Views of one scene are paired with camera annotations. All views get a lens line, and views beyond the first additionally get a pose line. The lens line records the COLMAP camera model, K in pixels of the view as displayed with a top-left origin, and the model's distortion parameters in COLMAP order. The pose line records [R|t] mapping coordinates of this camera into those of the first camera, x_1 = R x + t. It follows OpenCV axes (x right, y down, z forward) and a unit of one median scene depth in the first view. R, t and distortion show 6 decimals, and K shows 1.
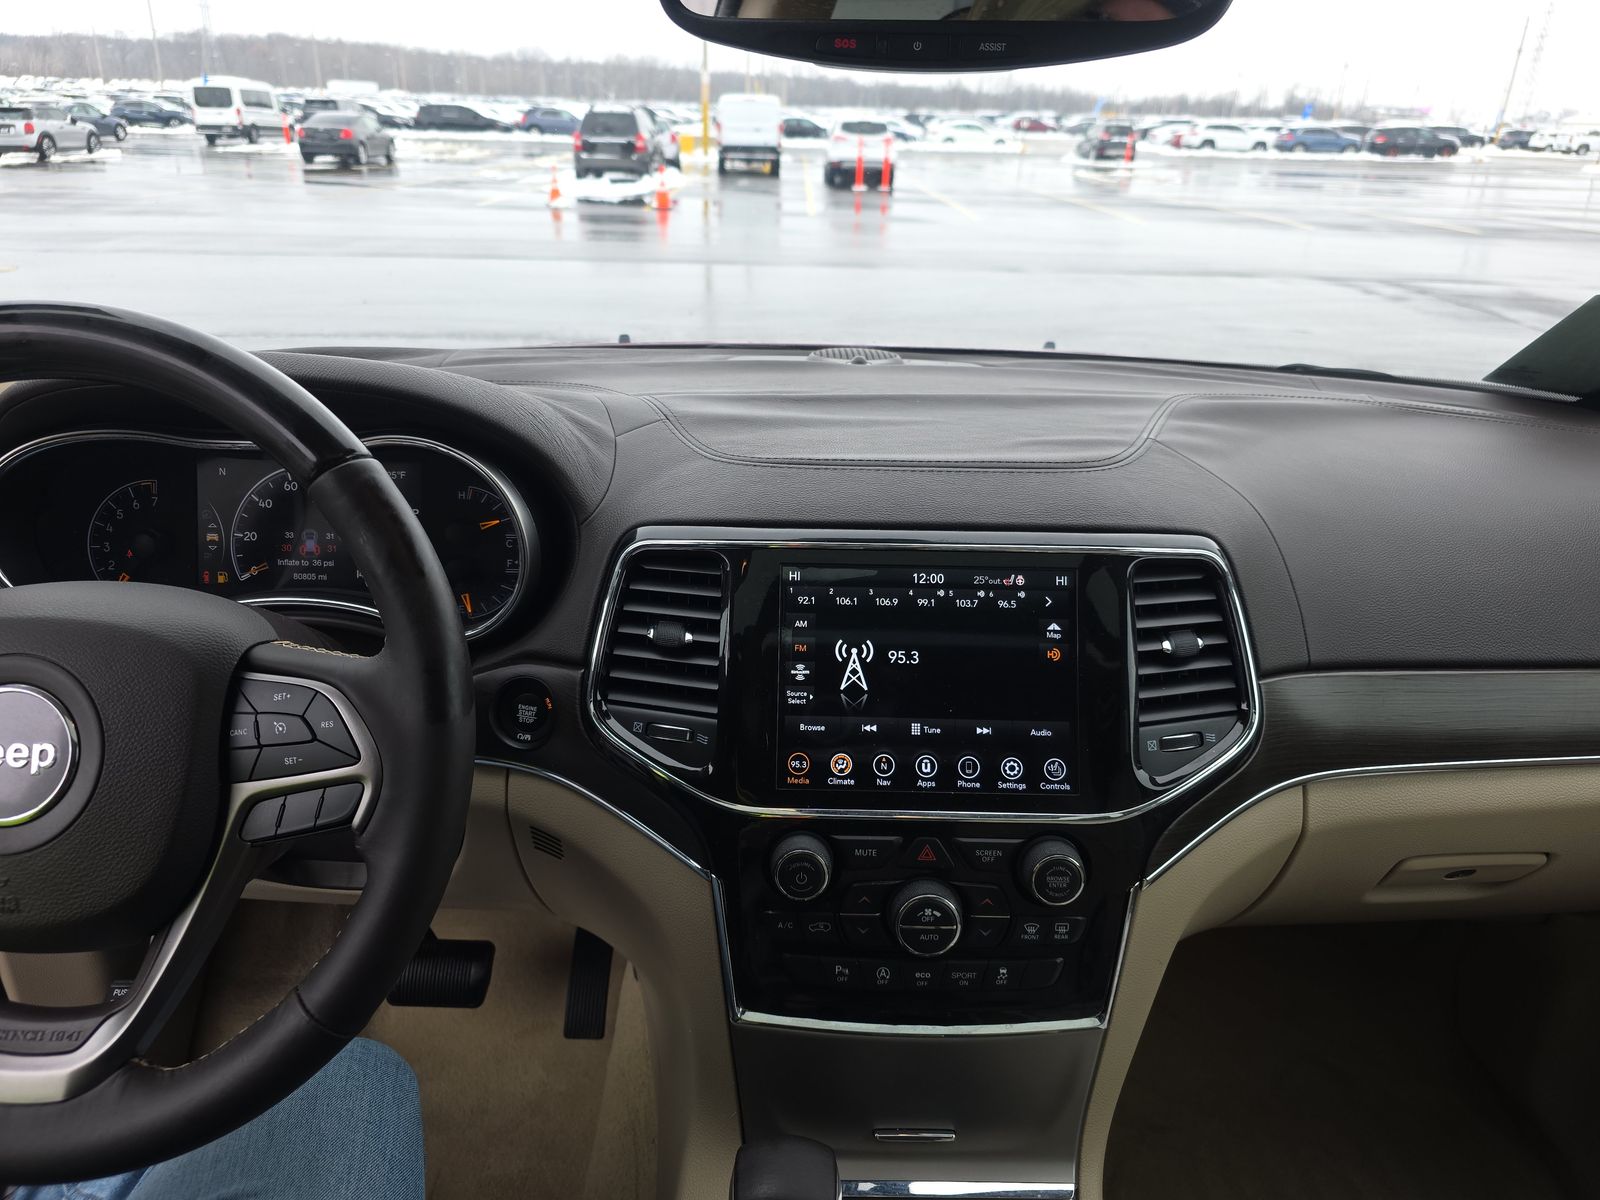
lens RADIAL K [[997.7, 0, 800.0], [0, 997.7, 600.0], [0, 0, 1]] dist [0.058067, -0.062188]
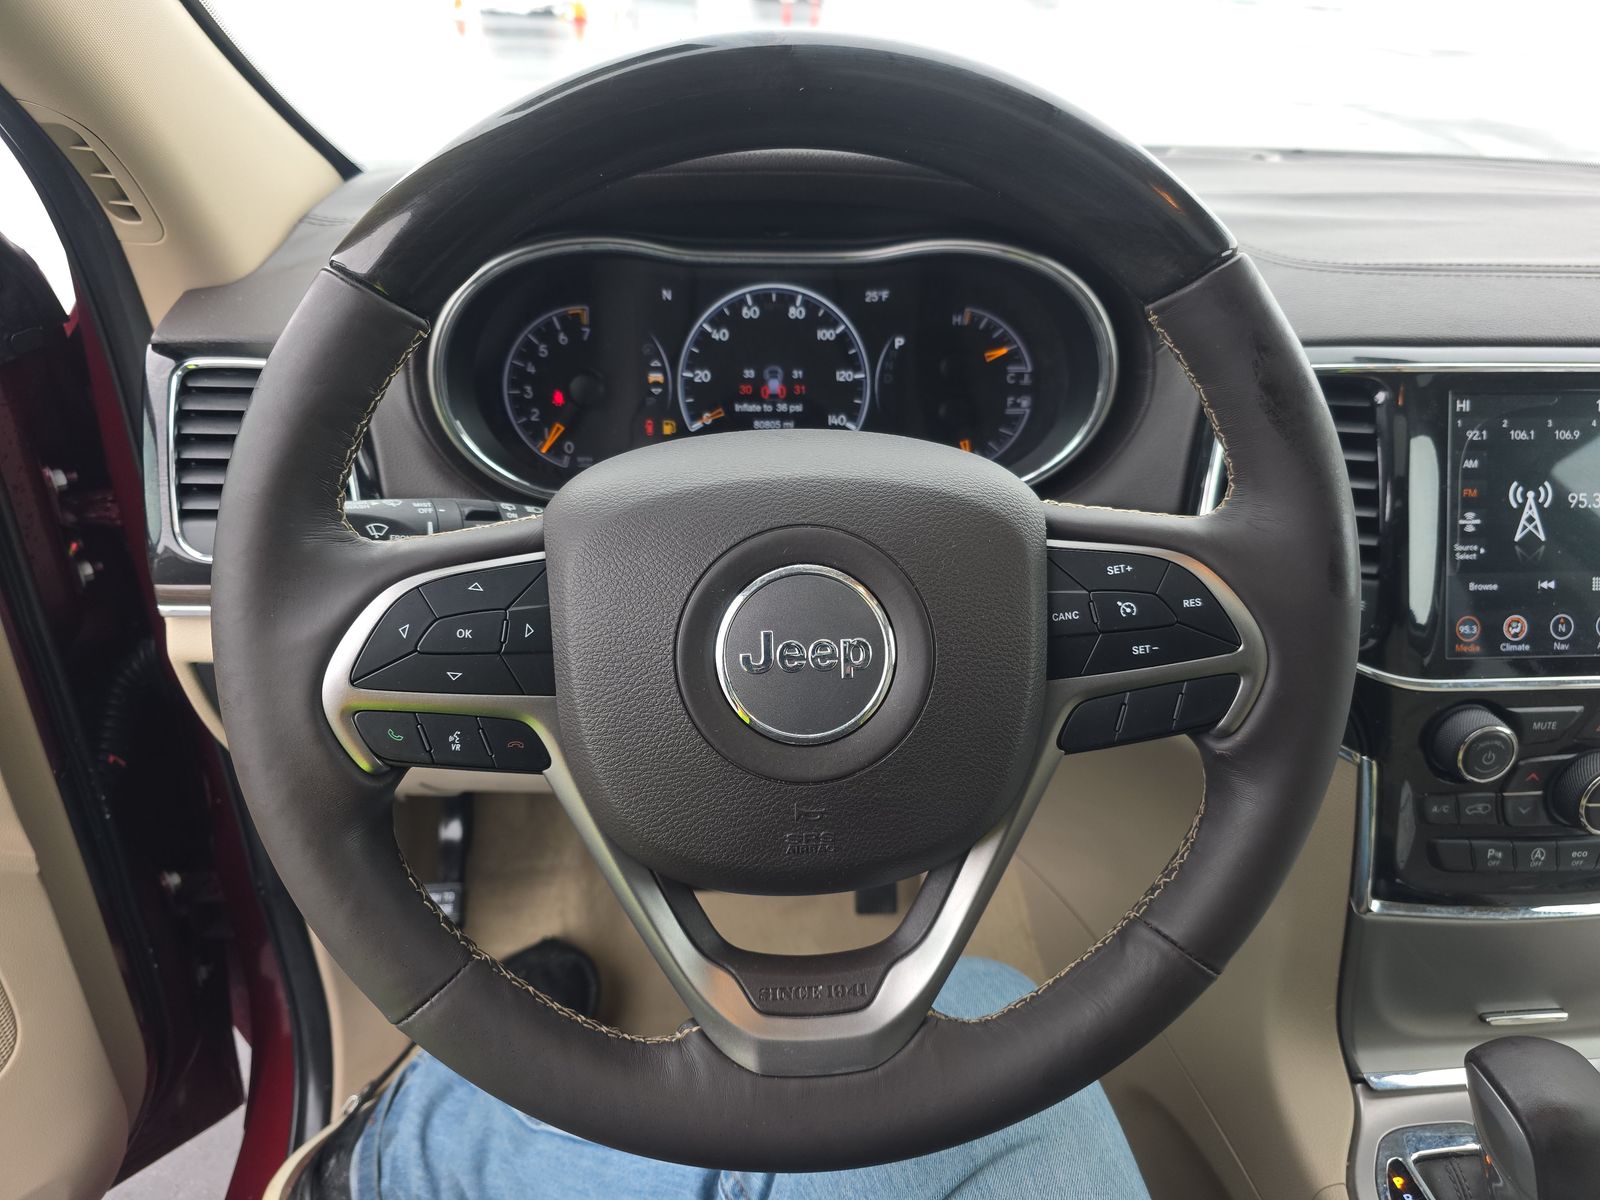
lens RADIAL K [[997.7, 0, 800.0], [0, 997.7, 600.0], [0, 0, 1]] dist [0.058067, -0.062188]
pose [[0.997155, -0.033026, 0.067760, -0.622136], [0.022750, 0.988849, 0.147173, -0.000781], [-0.071865, -0.145213, 0.986787, 0.189052]]
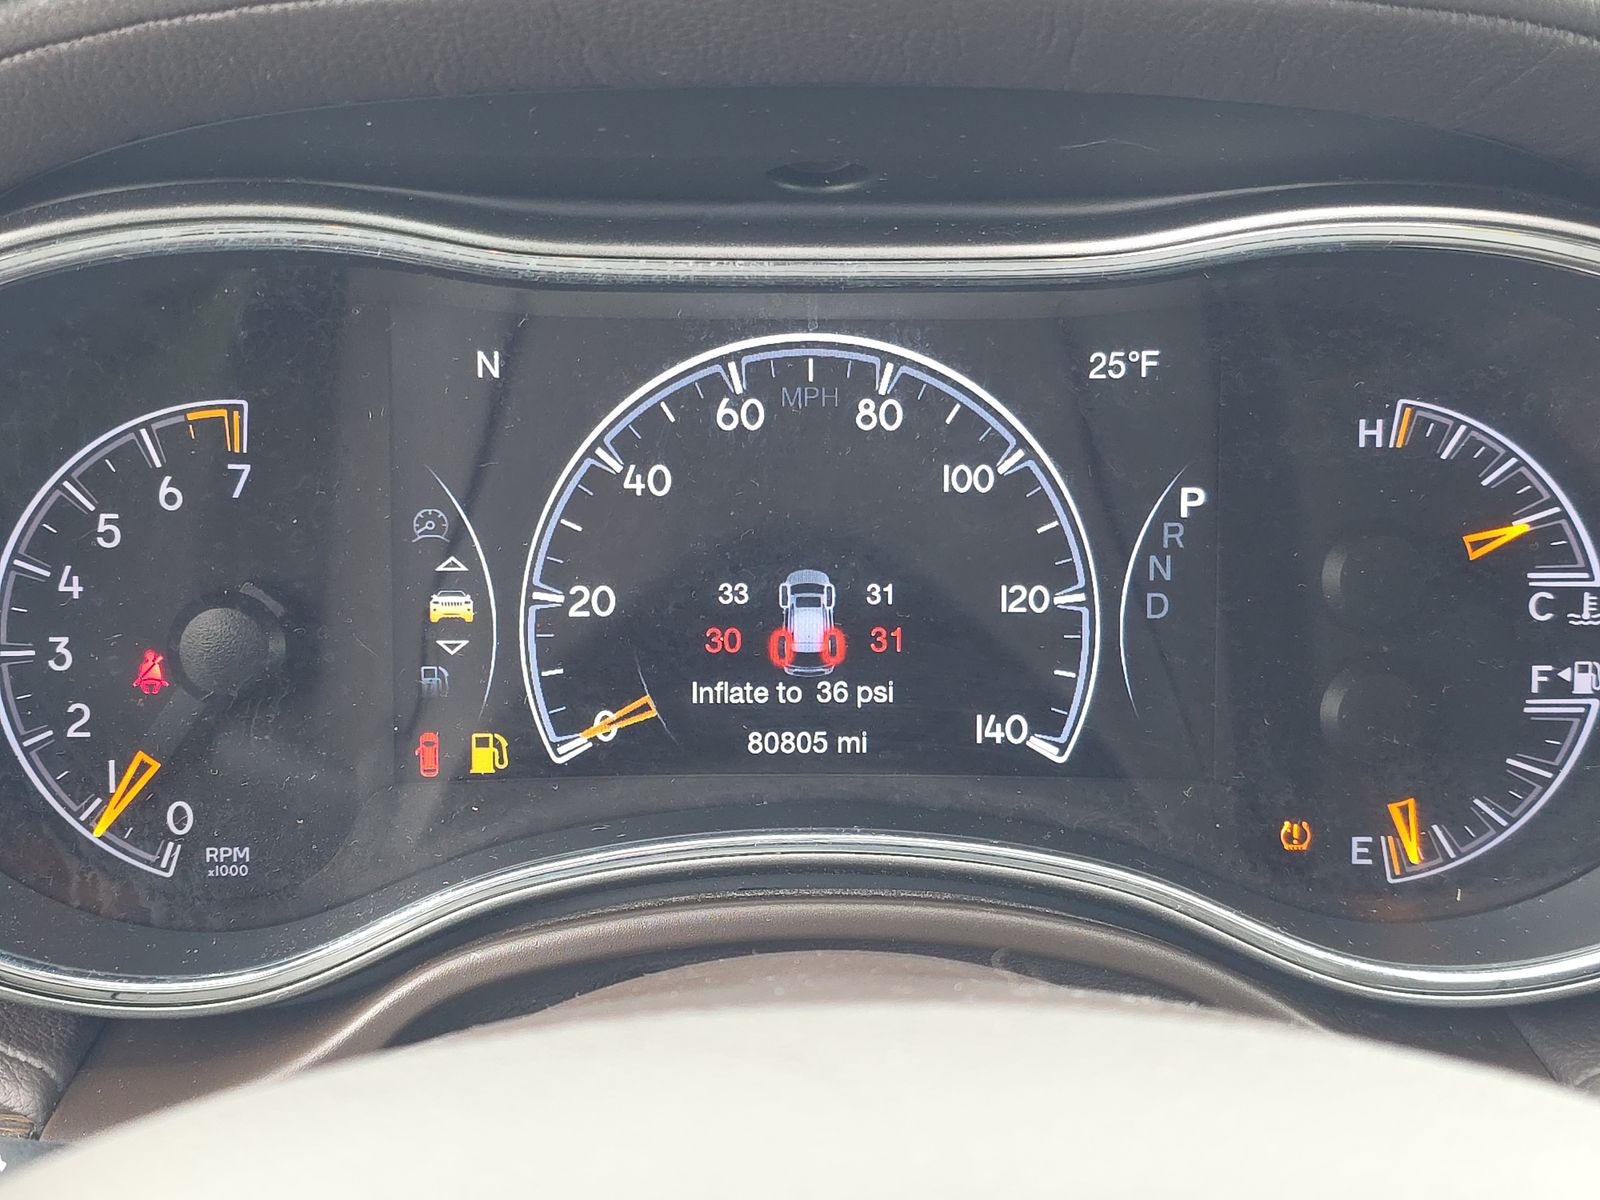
lens RADIAL K [[1884.8, 0, 800.0], [0, 1884.8, 600.0], [0, 0, 1]] dist [0.193951, -0.687237]
pose [[0.999179, -0.022220, 0.033885, -0.597761], [0.021850, 0.999698, 0.011255, -0.080452], [-0.034125, -0.010506, 0.999362, 0.575512]]
